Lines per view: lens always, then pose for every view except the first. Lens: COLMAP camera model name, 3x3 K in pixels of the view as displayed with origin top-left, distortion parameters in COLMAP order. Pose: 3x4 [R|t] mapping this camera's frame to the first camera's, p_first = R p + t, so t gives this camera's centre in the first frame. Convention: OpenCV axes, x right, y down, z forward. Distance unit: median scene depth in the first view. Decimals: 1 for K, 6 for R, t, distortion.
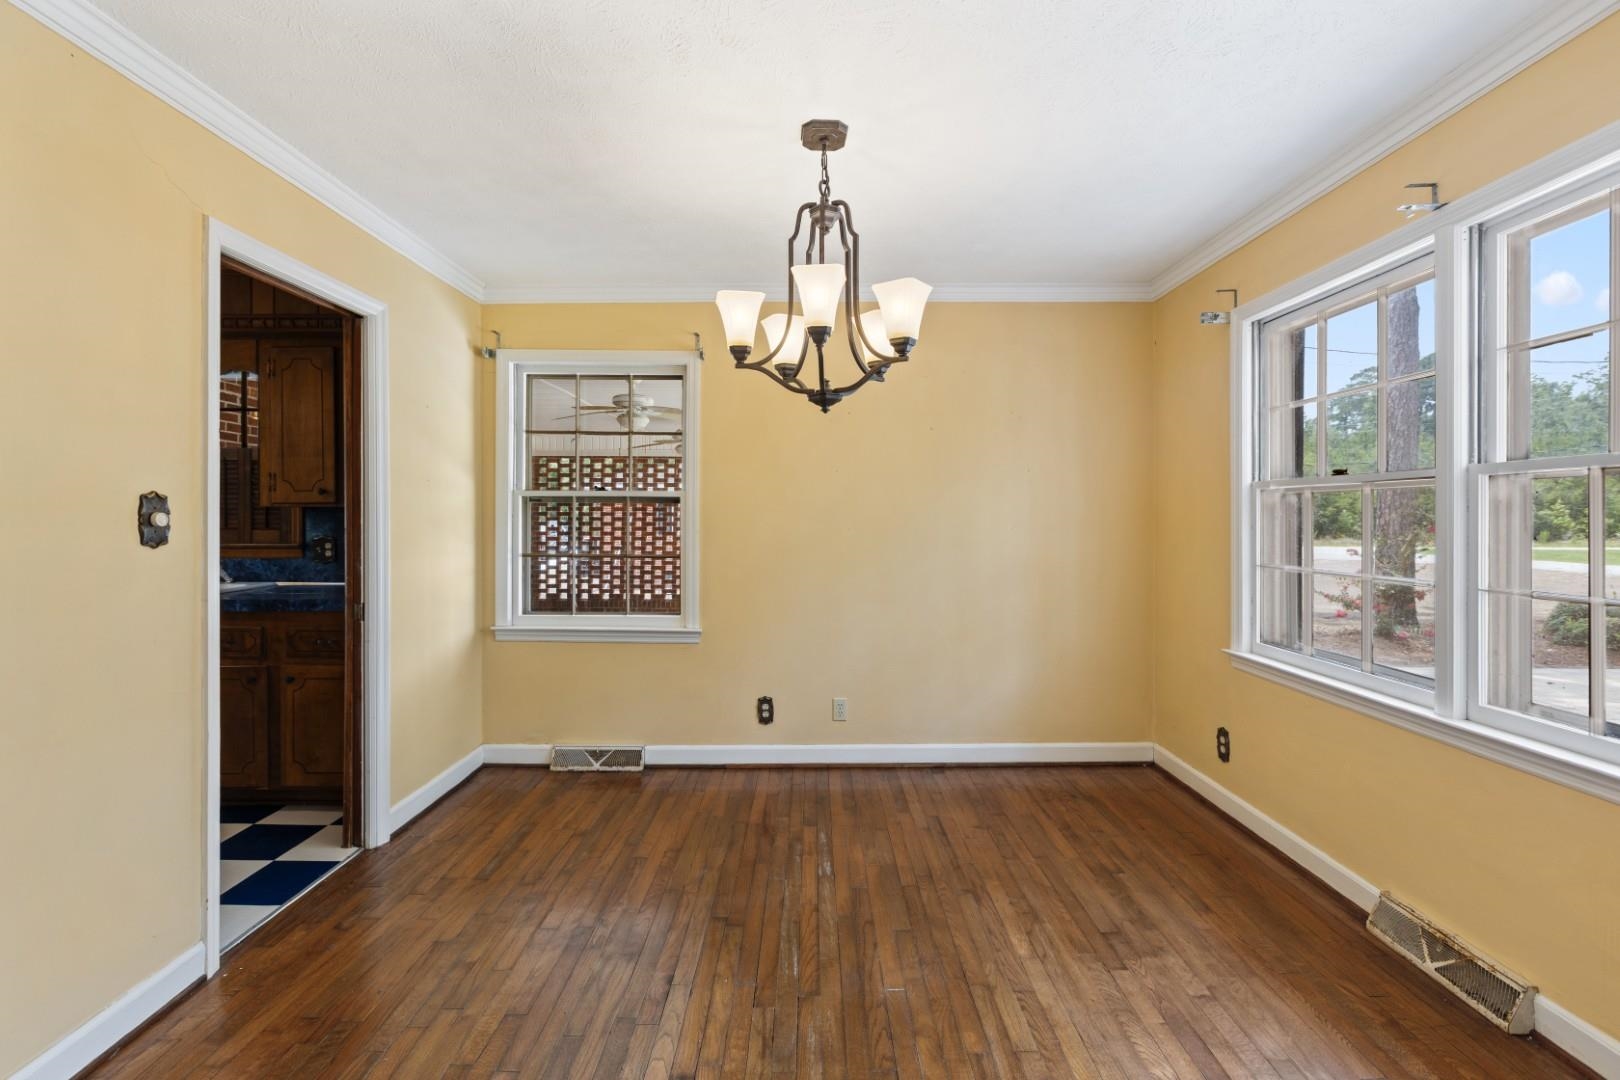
lens RADIAL K [[731.0, 0, 810.6], [0, 731.0, 527.5], [0, 0, 1]] dist [0.003661, -0.000033]
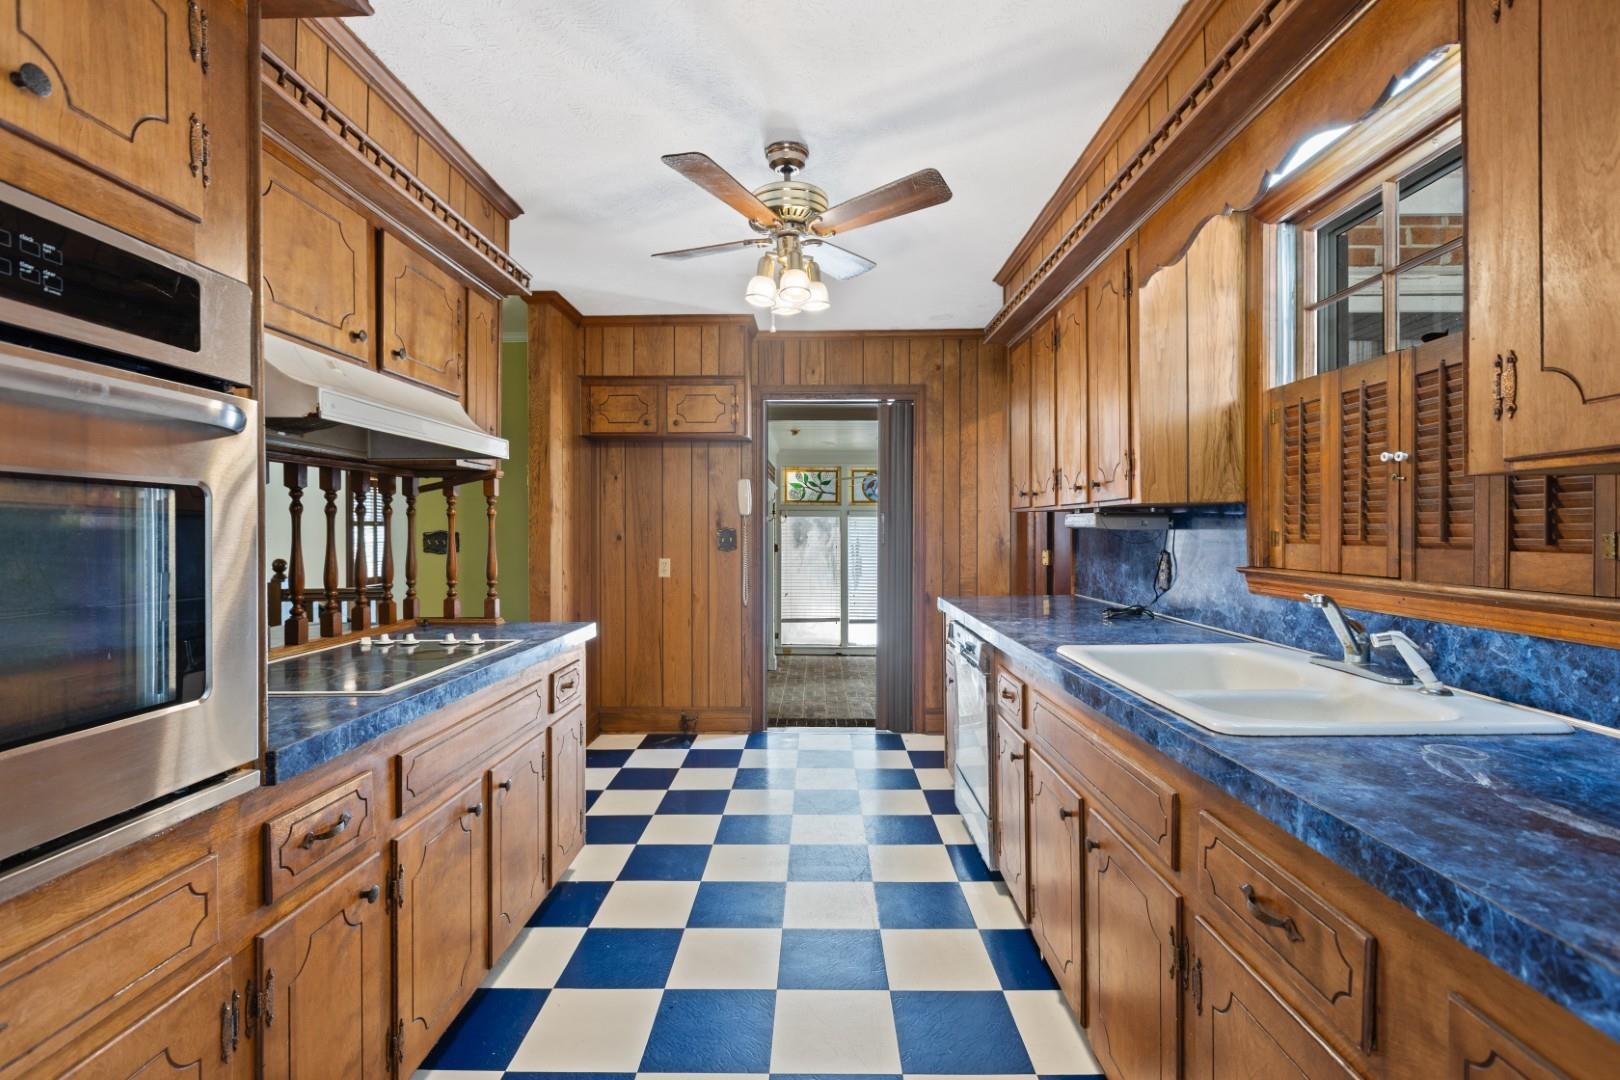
lens RADIAL K [[731.0, 0, 807.9], [0, 731.0, 538.9], [0, 0, 1]] dist [0.003661, -0.000033]
pose [[-0.016904, 0.008442, -0.999821, -0.413244], [-0.005736, 0.999947, 0.008540, -0.003362], [0.999841, 0.005880, -0.016855, 0.678907]]
